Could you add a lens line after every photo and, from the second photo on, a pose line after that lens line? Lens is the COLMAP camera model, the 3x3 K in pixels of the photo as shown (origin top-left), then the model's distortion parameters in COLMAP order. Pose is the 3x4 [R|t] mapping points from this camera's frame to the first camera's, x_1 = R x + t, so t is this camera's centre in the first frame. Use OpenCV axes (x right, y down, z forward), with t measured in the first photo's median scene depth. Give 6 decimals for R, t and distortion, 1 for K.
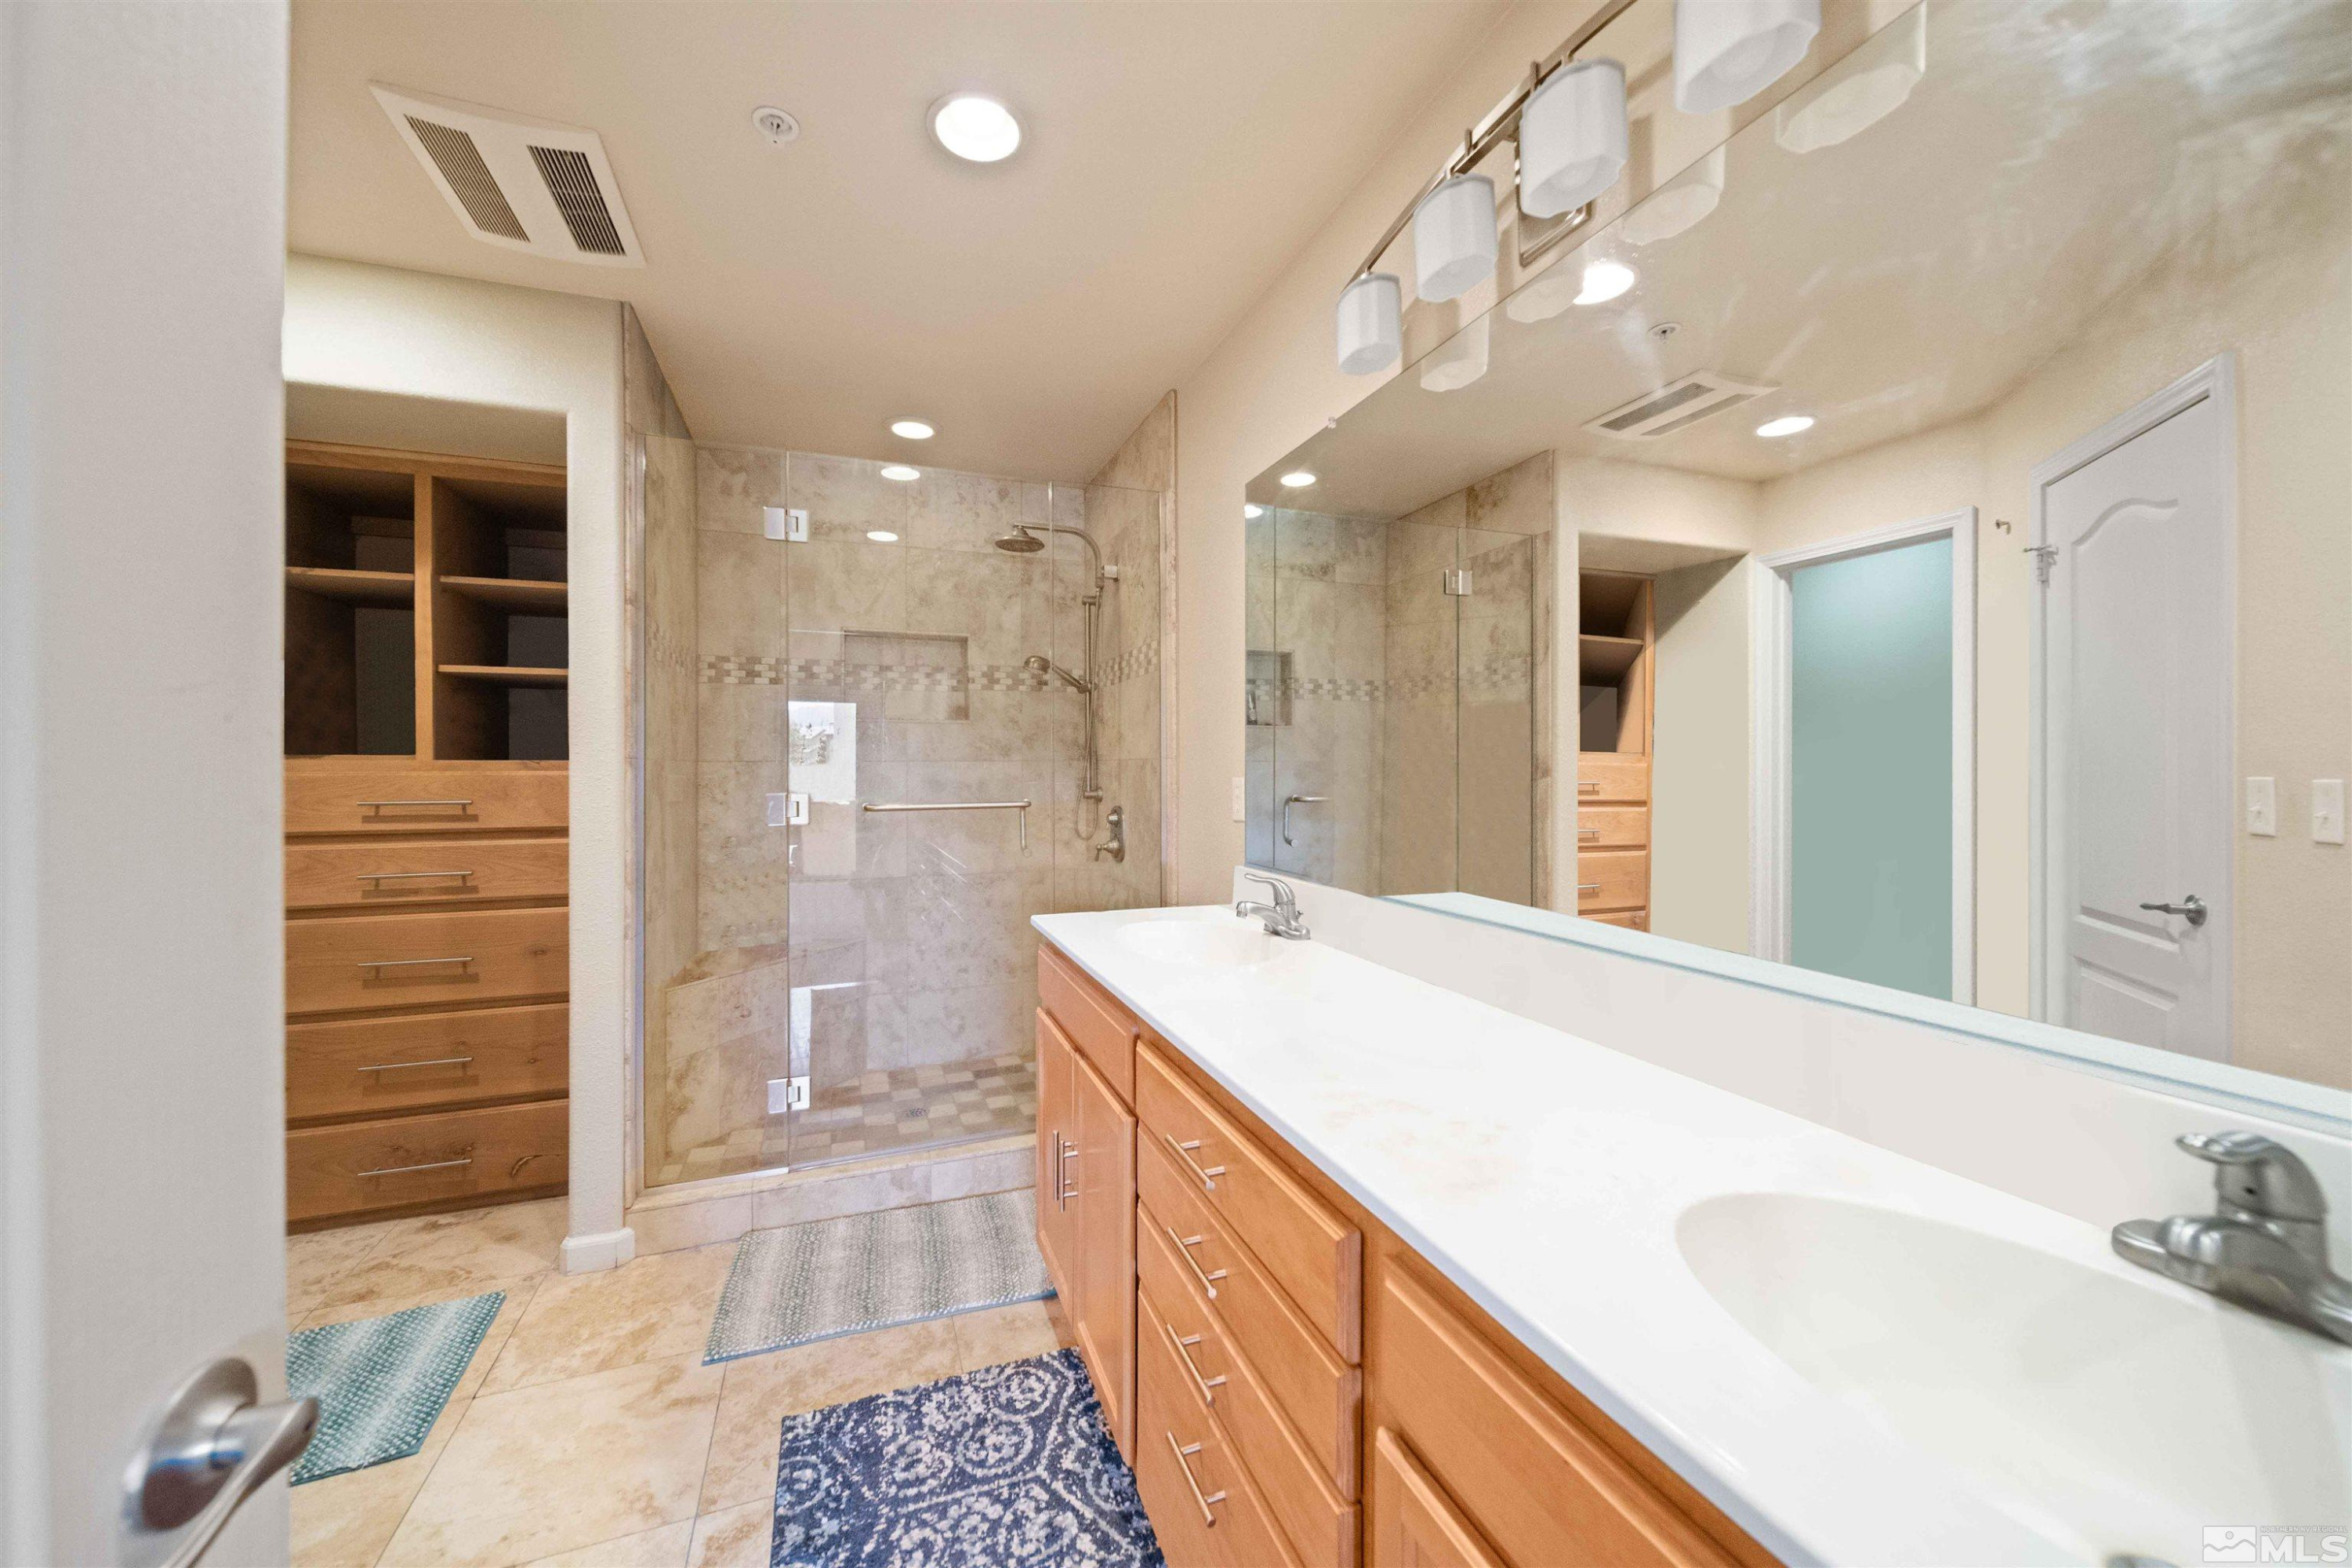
lens RADIAL K [[843.6, 0, 1160.5], [0, 843.6, 766.3], [0, 0, 1]] dist [0.000007, -0.000434]
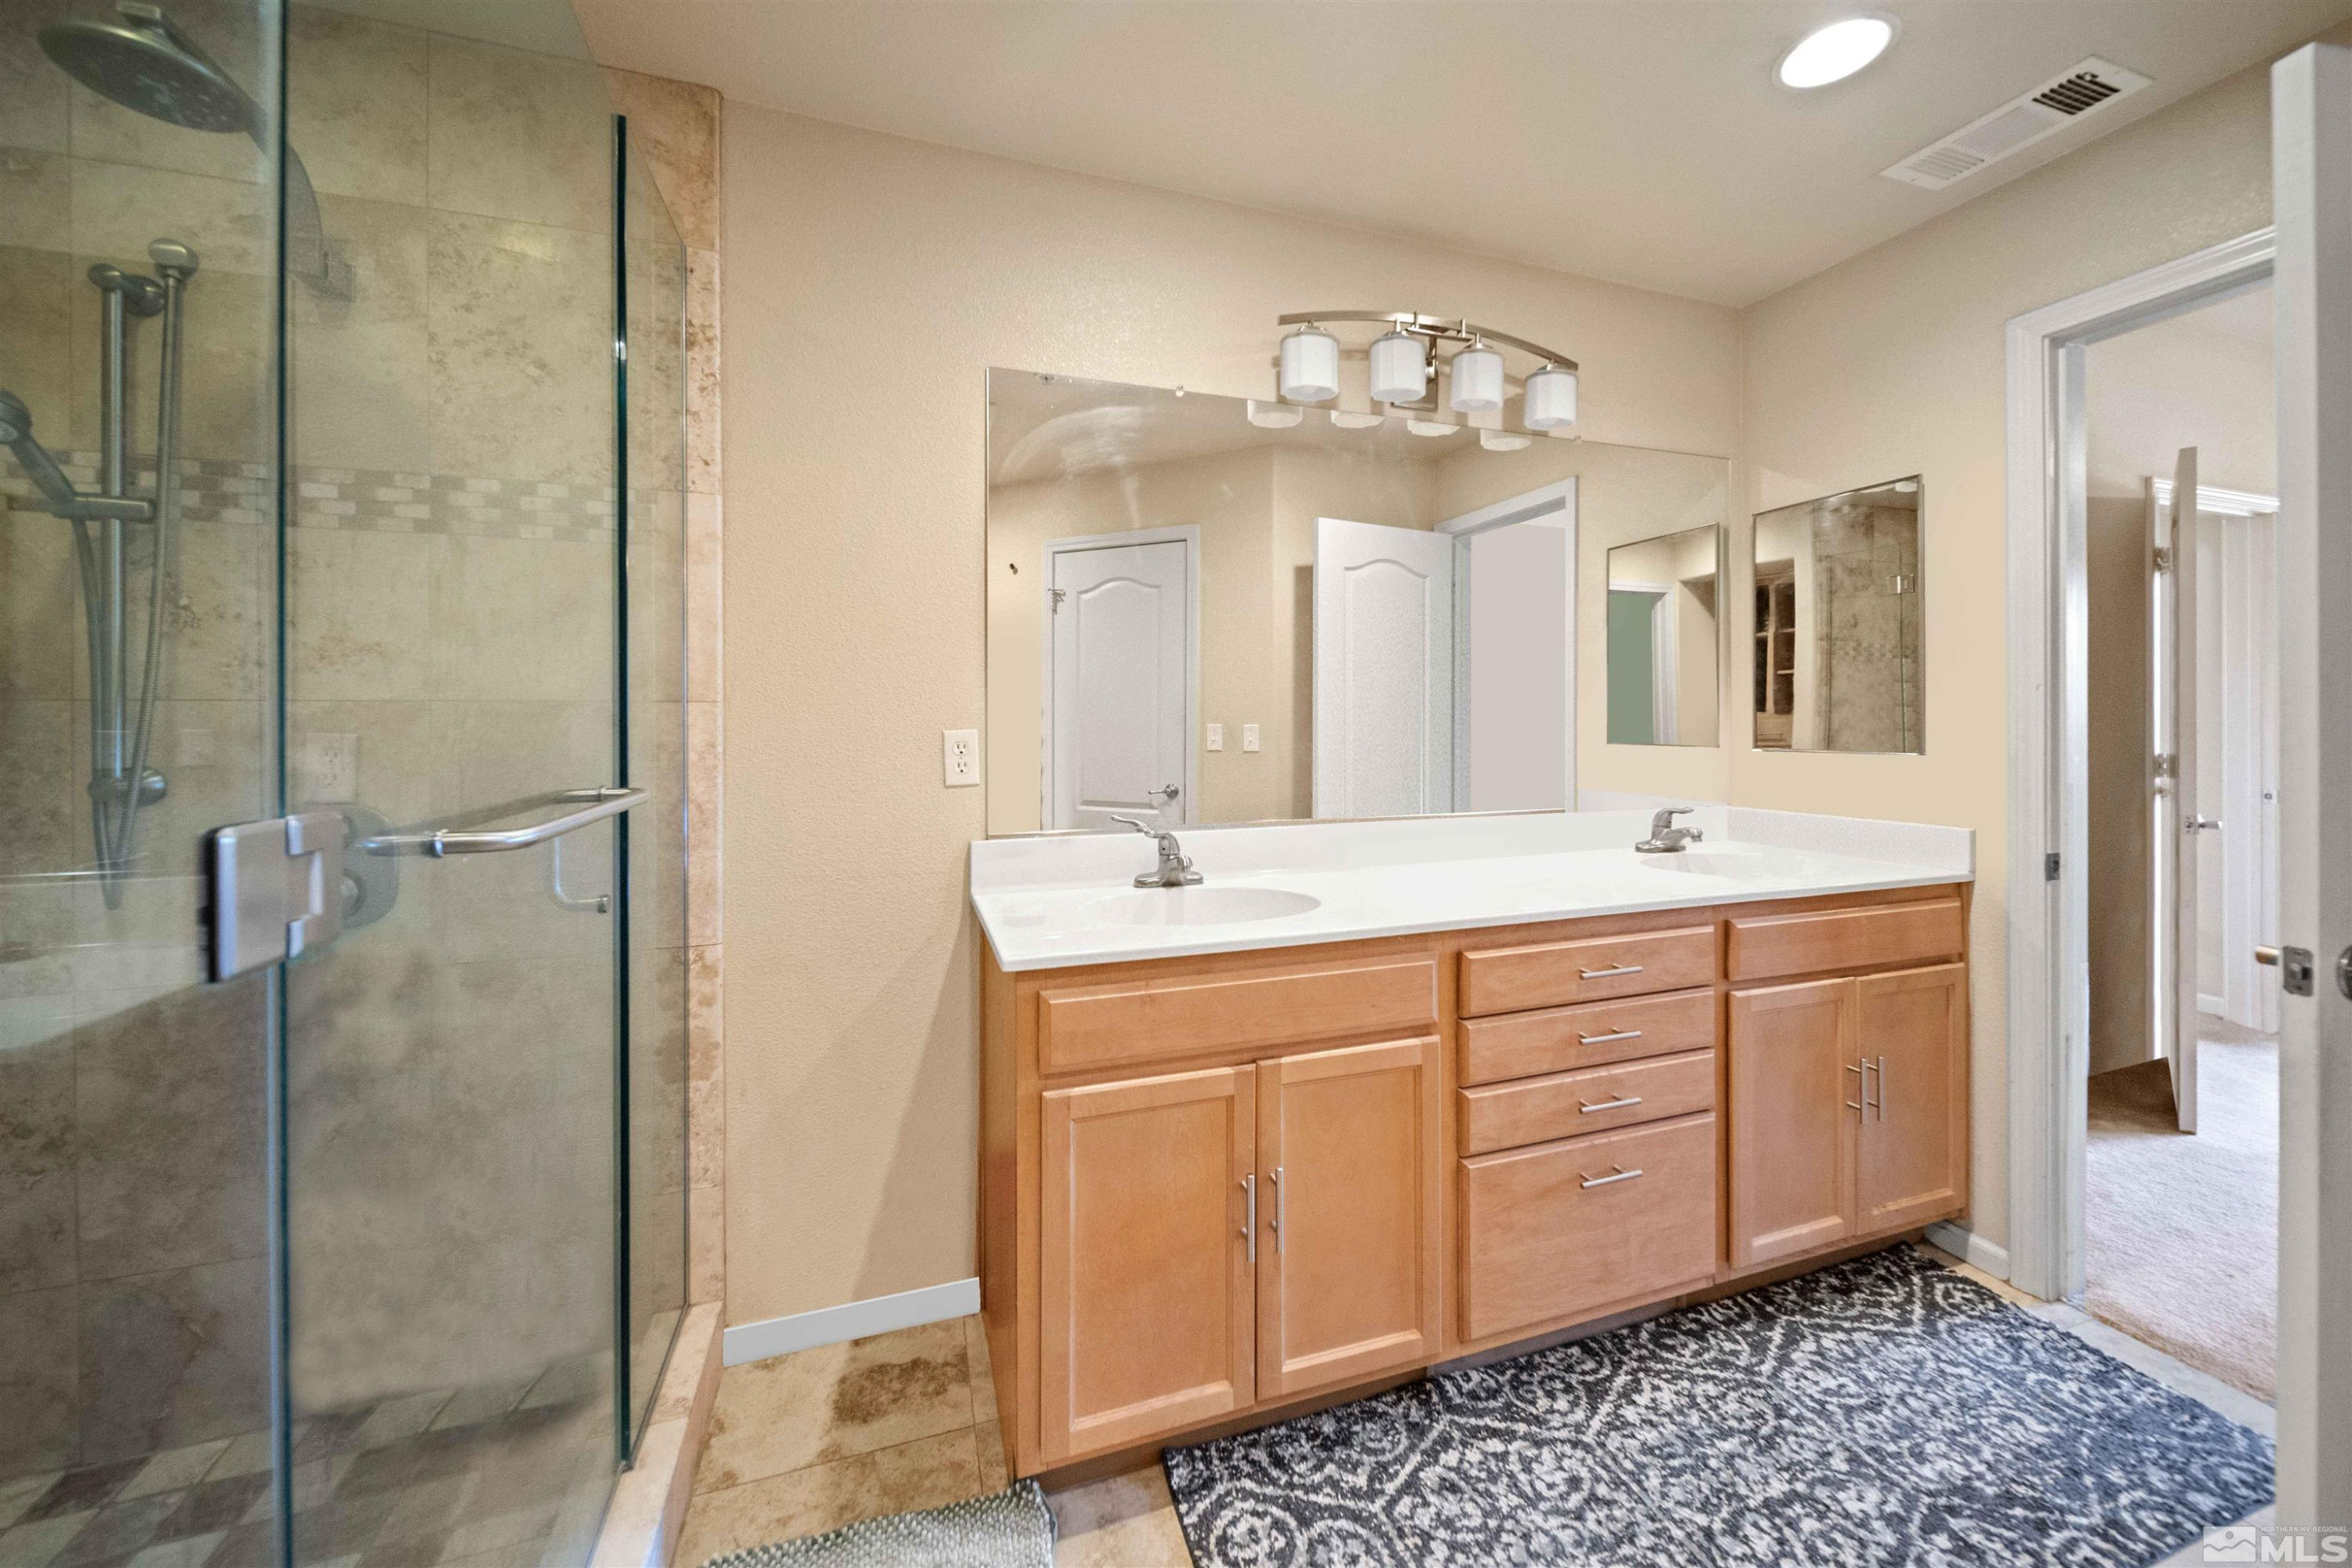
lens RADIAL K [[847.4, 0, 1164.0], [0, 847.4, 726.1], [0, 0, 1]] dist [-0.001607, -0.000097]
pose [[0.049441, -0.004427, 0.998767, -1.082608], [0.007244, 0.999965, 0.004073, 0.009294], [-0.998751, 0.007034, 0.049471, 1.222355]]
